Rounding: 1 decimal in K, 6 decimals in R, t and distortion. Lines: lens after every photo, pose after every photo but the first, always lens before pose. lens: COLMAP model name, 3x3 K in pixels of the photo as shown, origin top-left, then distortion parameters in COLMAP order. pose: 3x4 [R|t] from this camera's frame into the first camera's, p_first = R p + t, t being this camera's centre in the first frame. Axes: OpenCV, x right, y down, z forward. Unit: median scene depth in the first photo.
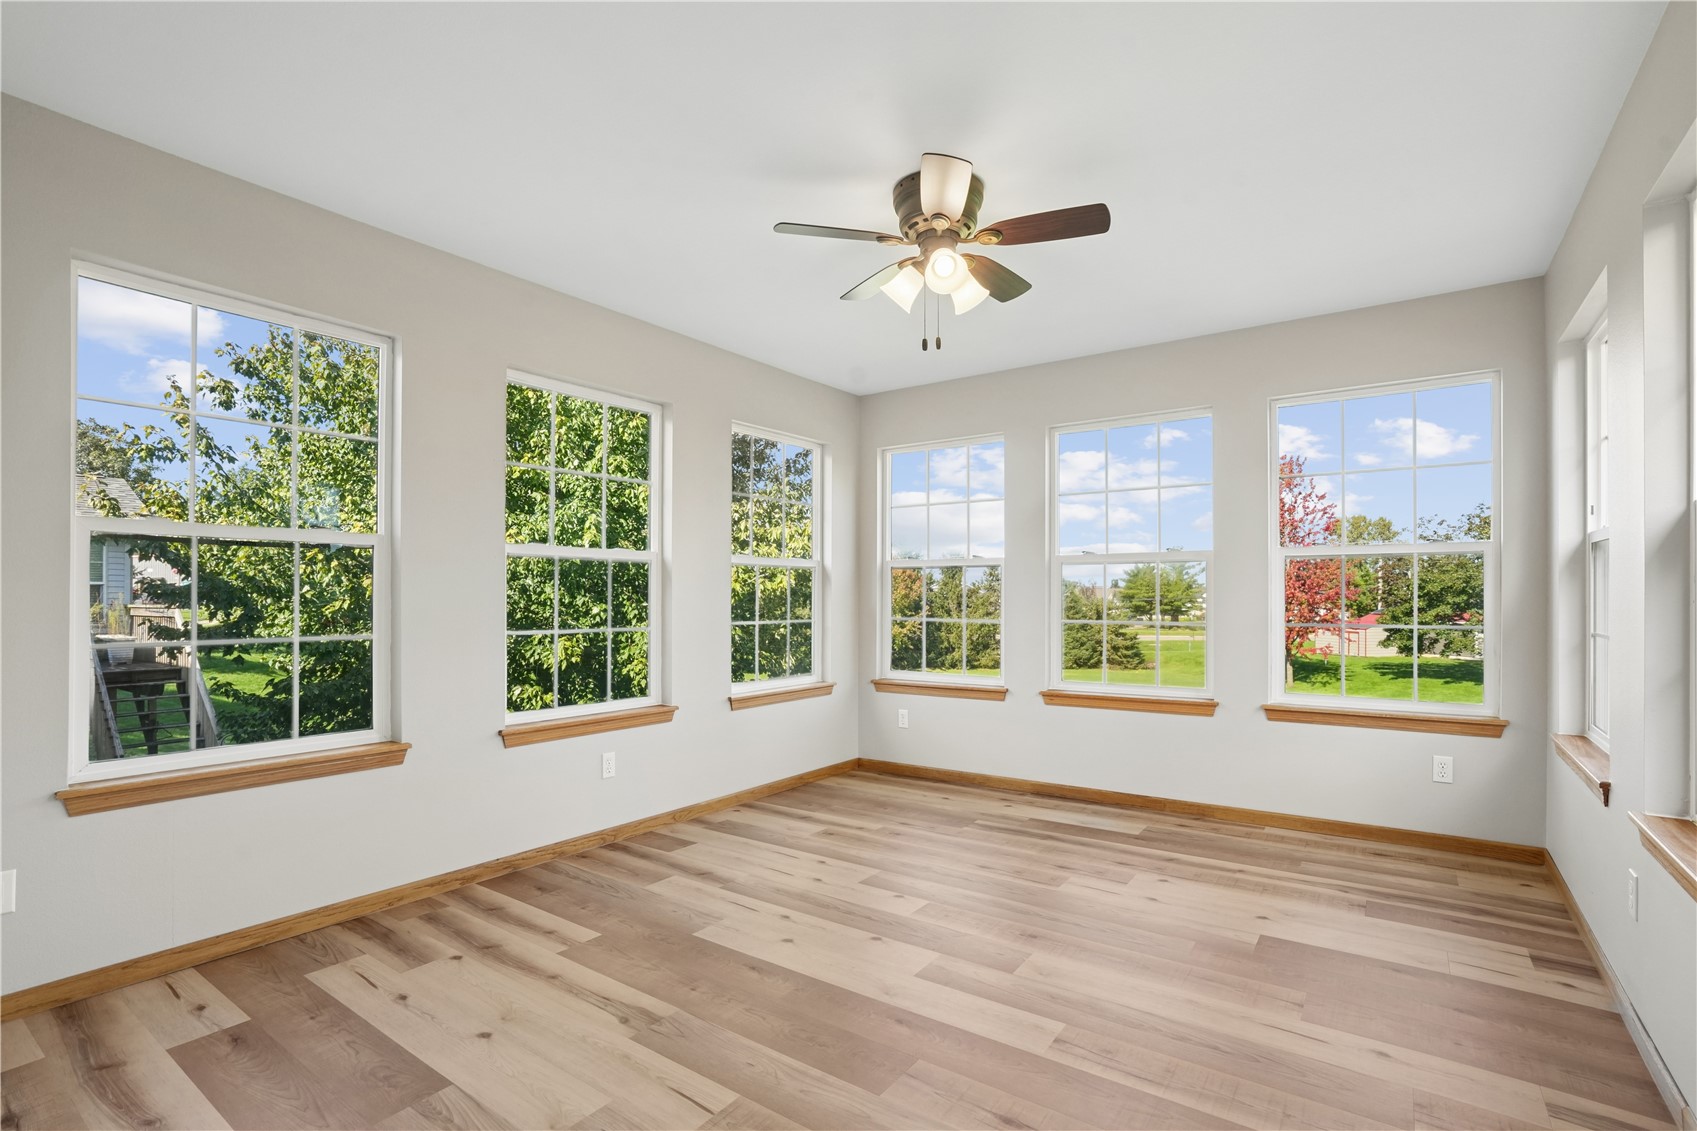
lens RADIAL K [[779.5, 0, 845.1], [0, 779.5, 585.1], [0, 0, 1]] dist [-0.035571, 0.025119]
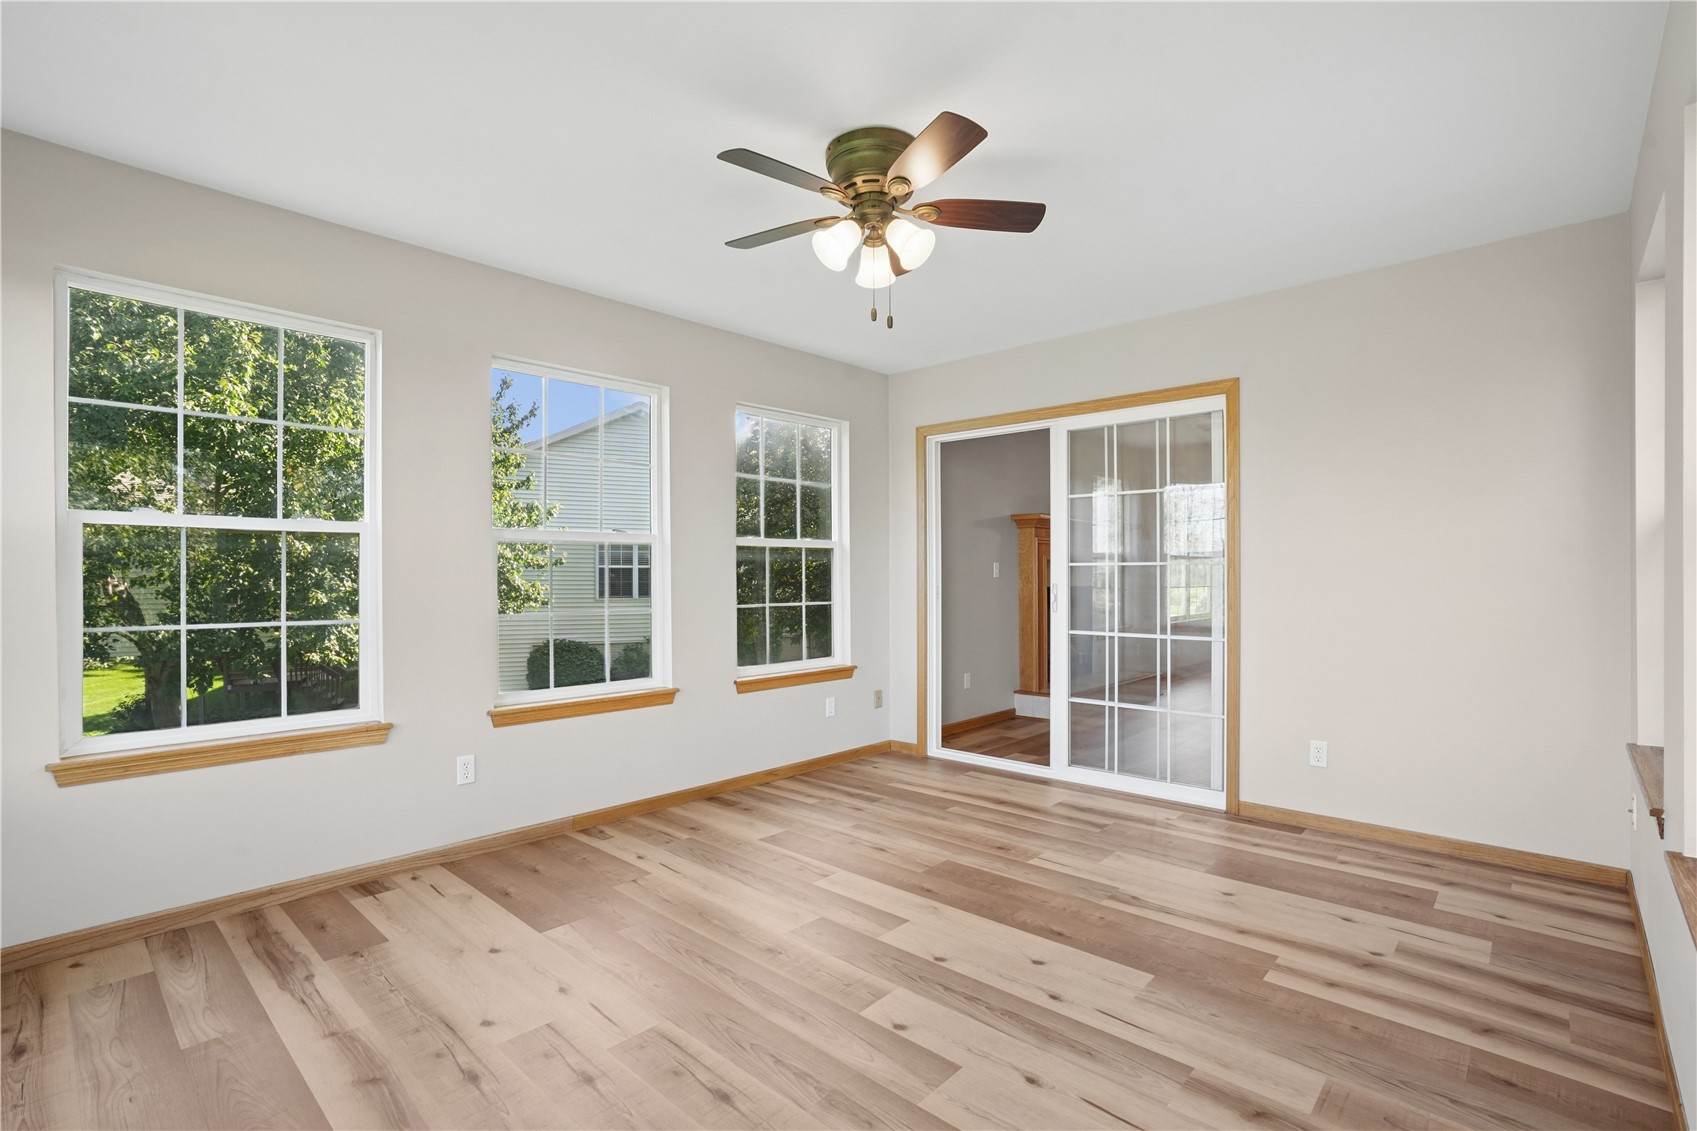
lens RADIAL K [[779.5, 0, 845.1], [0, 779.5, 585.1], [0, 0, 1]] dist [-0.035571, 0.025119]
pose [[-0.992114, 0.001641, 0.125327, 0.036374], [0.001733, 0.999998, 0.000623, 0.015986], [-0.125326, 0.000835, -0.992115, 1.936867]]
